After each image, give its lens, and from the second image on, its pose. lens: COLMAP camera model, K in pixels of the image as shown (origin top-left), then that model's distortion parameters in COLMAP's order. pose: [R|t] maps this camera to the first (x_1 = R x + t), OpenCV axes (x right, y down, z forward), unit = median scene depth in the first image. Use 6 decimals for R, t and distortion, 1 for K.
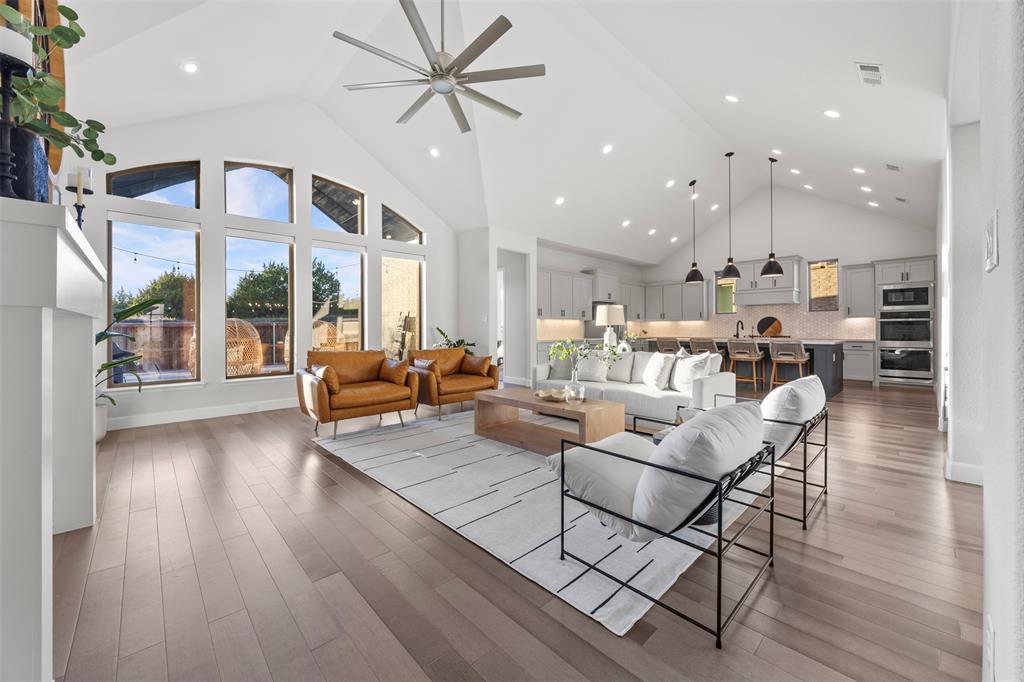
lens RADIAL K [[391.3, 0, 510.6], [0, 391.3, 327.4], [0, 0, 1]] dist [-0.001892, 0.000155]
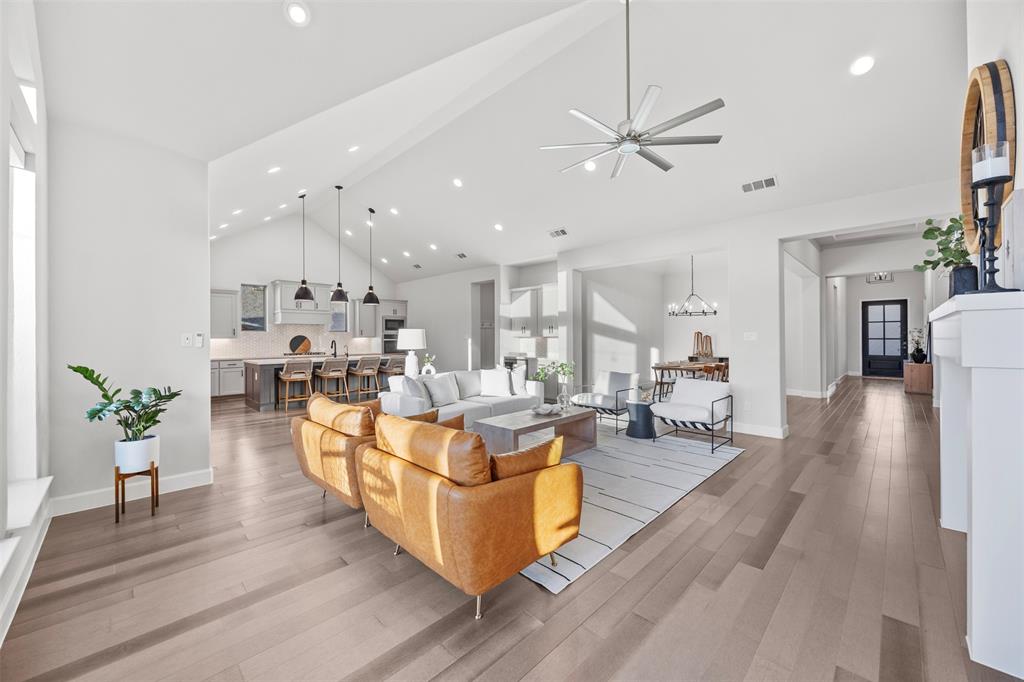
lens RADIAL K [[391.3, 0, 509.1], [0, 391.3, 337.0], [0, 0, 1]] dist [-0.001892, 0.000155]
pose [[-0.032627, 0.003096, 0.999463, -0.545589], [0.002953, 0.999991, -0.003001, -0.023471], [-0.999463, 0.002854, -0.032636, 0.577386]]
